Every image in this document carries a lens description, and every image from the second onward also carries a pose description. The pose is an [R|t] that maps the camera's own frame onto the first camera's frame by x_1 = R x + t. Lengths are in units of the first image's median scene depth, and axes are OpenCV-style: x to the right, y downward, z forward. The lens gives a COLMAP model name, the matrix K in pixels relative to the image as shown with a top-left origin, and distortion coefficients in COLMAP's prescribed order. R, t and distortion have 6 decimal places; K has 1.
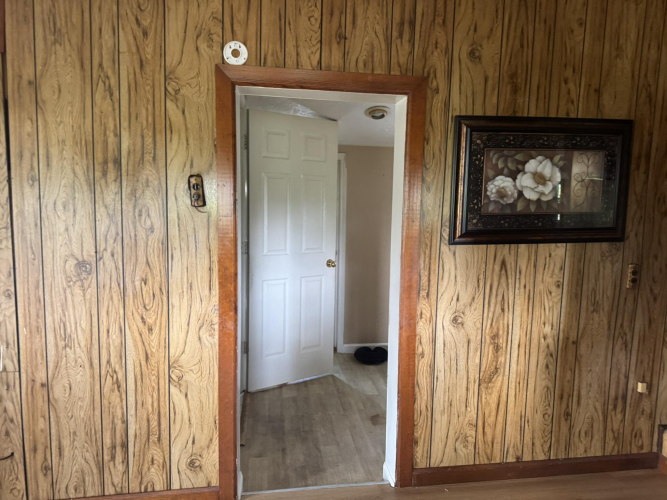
lens RADIAL K [[470.2, 0, 333.3], [0, 470.2, 254.1], [0, 0, 1]] dist [0.059534, -0.079732]
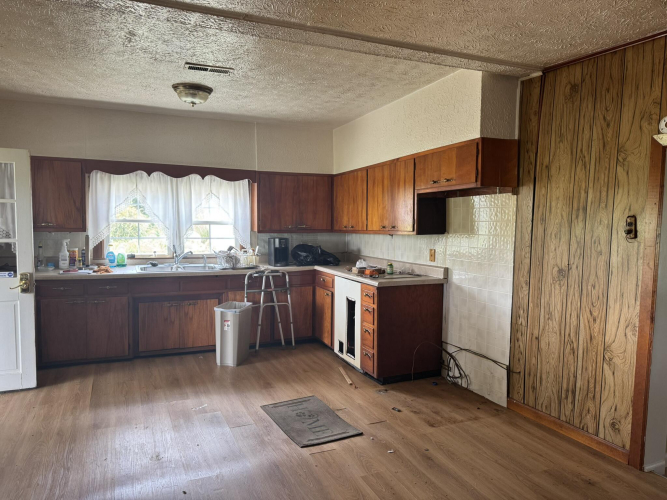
lens RADIAL K [[473.9, 0, 336.0], [0, 473.9, 253.8], [0, 0, 1]] dist [-0.005191, -0.004544]
pose [[0.283414, 0.065055, -0.956789, 0.799010], [-0.117484, 0.992537, 0.032685, 0.000512], [0.951774, 0.103144, 0.288942, -0.220447]]
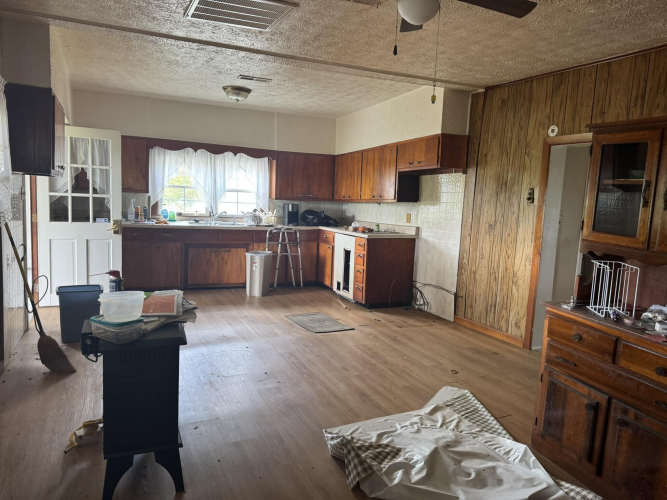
lens RADIAL K [[470.2, 0, 333.3], [0, 470.2, 254.1], [0, 0, 1]] dist [0.059534, -0.079732]
pose [[0.294634, 0.115722, -0.948577, 1.538736], [-0.145098, 0.986549, 0.075286, 0.097753], [0.944530, 0.115455, 0.307462, -0.496111]]
